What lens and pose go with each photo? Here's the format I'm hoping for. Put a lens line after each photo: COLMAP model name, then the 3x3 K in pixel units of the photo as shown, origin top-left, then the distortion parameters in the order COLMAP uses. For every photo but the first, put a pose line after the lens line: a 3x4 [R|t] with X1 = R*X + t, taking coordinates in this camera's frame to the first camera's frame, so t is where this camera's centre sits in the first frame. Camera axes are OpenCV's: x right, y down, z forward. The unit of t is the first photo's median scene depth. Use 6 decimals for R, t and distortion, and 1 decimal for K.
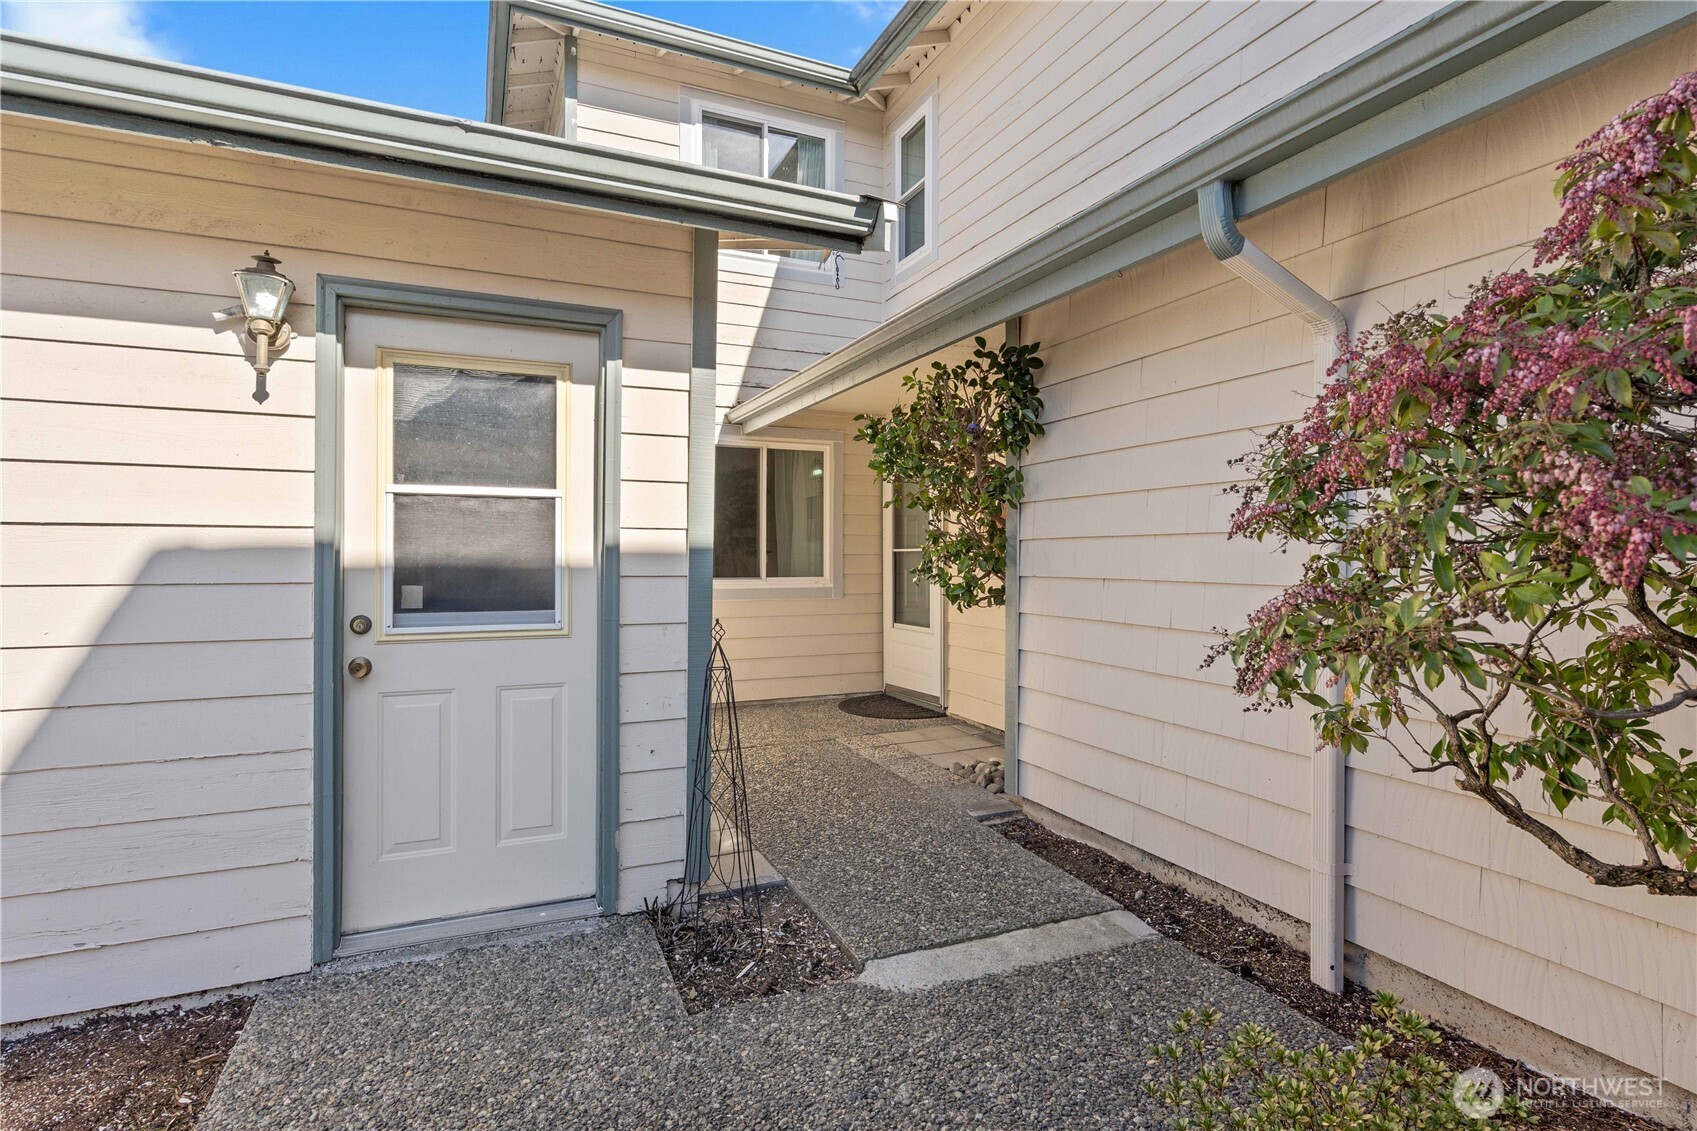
lens RADIAL K [[806.5, 0, 842.9], [0, 806.5, 557.4], [0, 0, 1]] dist [0.002365, 0.000183]
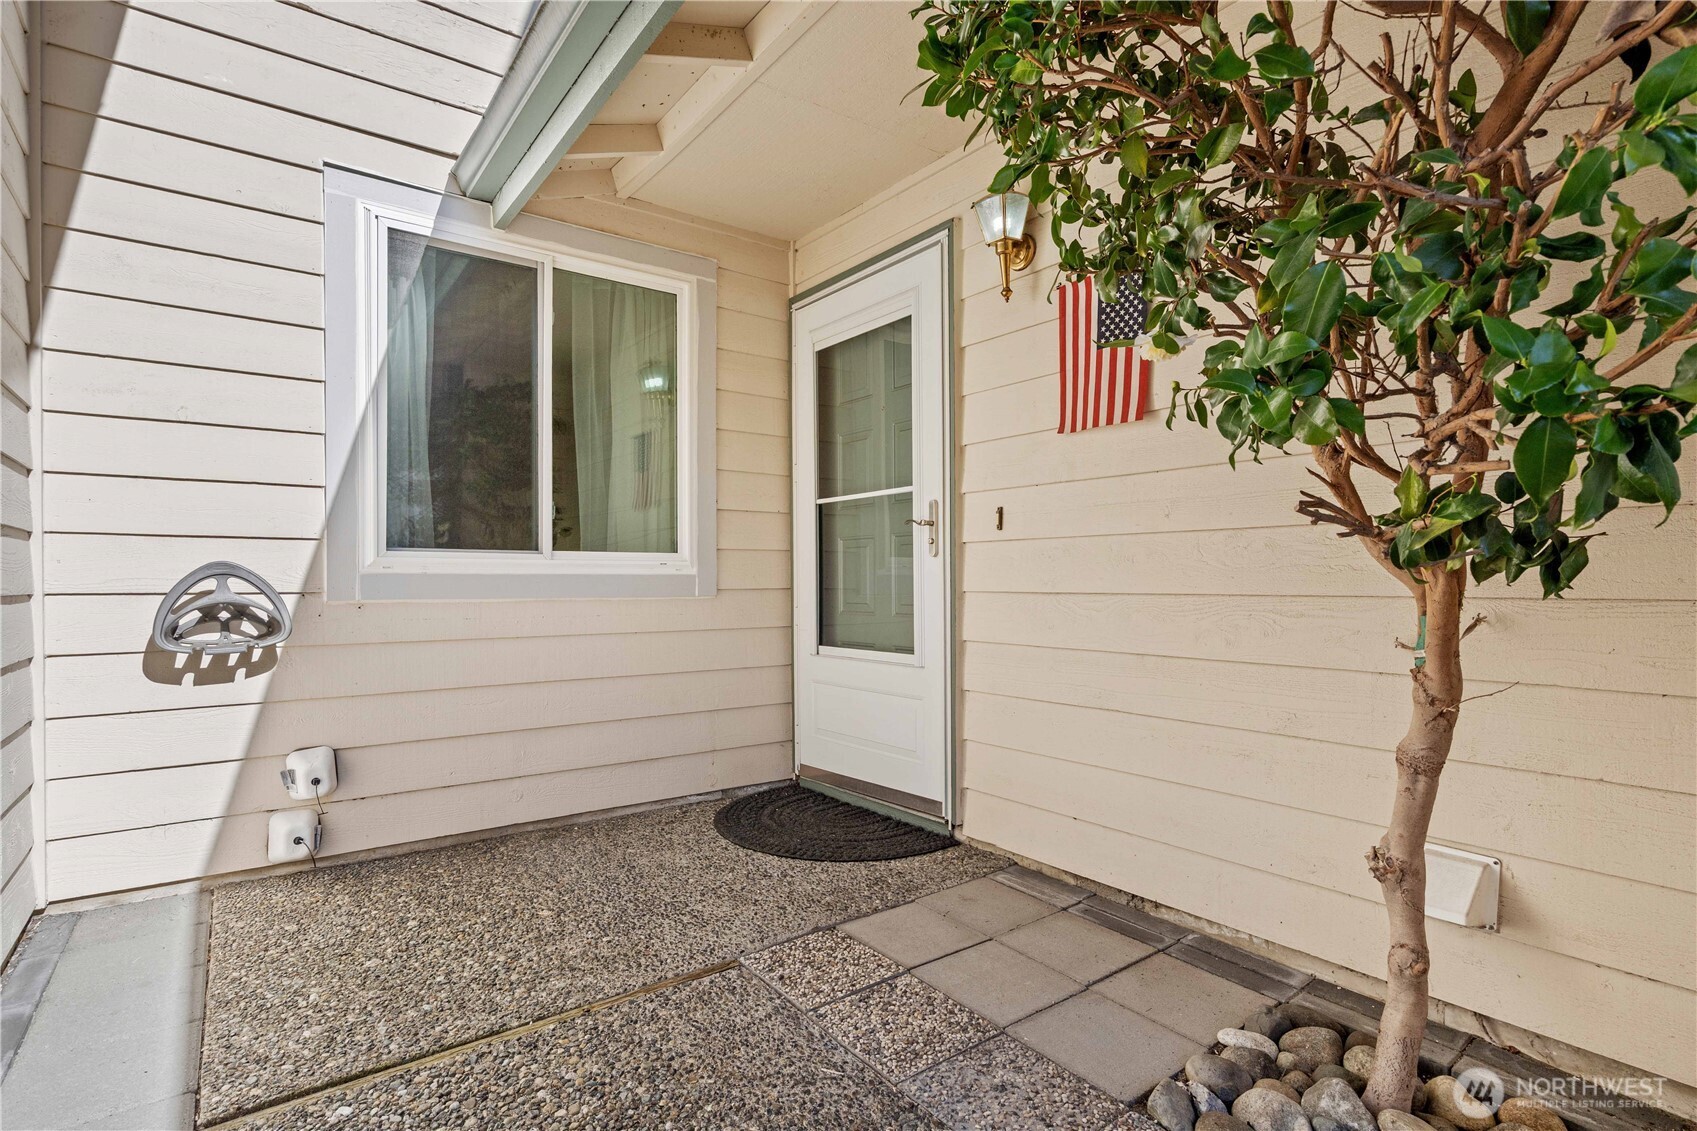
lens RADIAL K [[828.5, 0, 837.2], [0, 828.5, 566.1], [0, 0, 1]] dist [0.000821, 0.000052]
pose [[0.976054, -0.004238, 0.217489, -0.039109], [0.005389, 0.999974, -0.004700, 0.034835], [-0.217464, 0.005759, 0.976051, 0.495347]]
